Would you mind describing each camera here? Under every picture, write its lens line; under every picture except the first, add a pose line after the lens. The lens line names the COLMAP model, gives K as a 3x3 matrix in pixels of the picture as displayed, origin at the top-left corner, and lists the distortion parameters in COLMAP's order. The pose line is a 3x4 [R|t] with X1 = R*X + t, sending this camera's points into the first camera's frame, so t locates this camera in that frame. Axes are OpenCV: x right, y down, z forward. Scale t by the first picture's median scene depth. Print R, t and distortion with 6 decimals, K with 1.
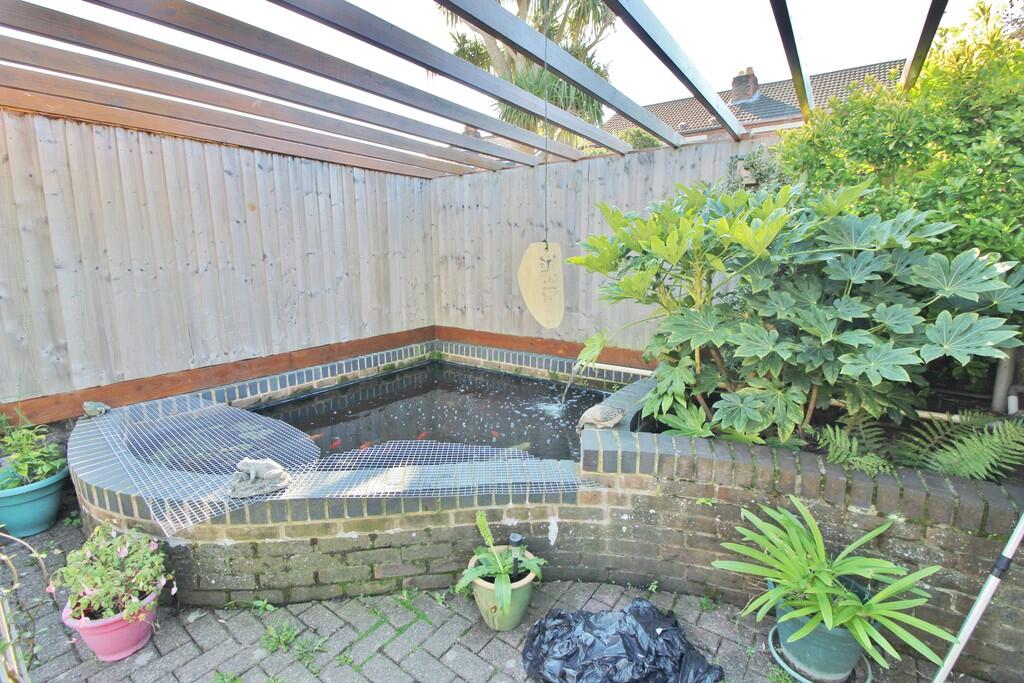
lens RADIAL K [[475.6, 0, 518.5], [0, 475.6, 327.9], [0, 0, 1]] dist [-0.000920, -0.012655]
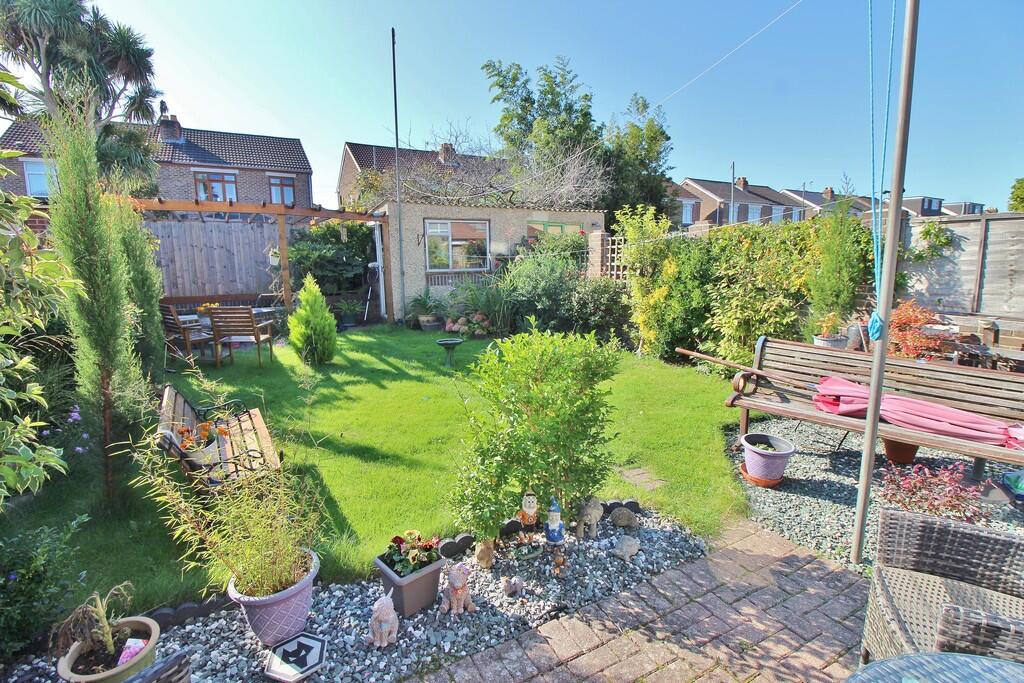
lens RADIAL K [[475.6, 0, 518.5], [0, 475.6, 327.9], [0, 0, 1]] dist [-0.000920, -0.012655]
pose [[0.407182, -0.125755, 0.904648, -1.610283], [0.150138, 0.986218, 0.069517, 0.262546], [-0.900922, 0.107516, 0.420451, -1.409042]]
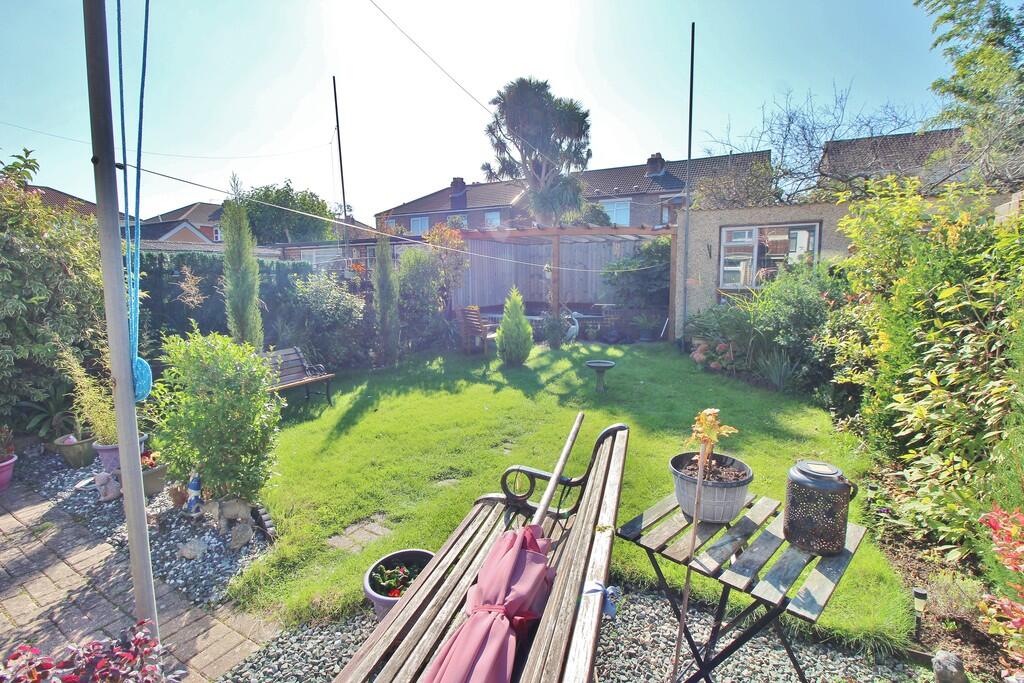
lens RADIAL K [[475.6, 0, 518.5], [0, 475.6, 327.9], [0, 0, 1]] dist [-0.000920, -0.012655]
pose [[0.991484, -0.009000, 0.129920, -0.711838], [0.015925, 0.998501, -0.052364, 0.344965], [-0.129254, 0.053987, 0.990141, -1.930926]]
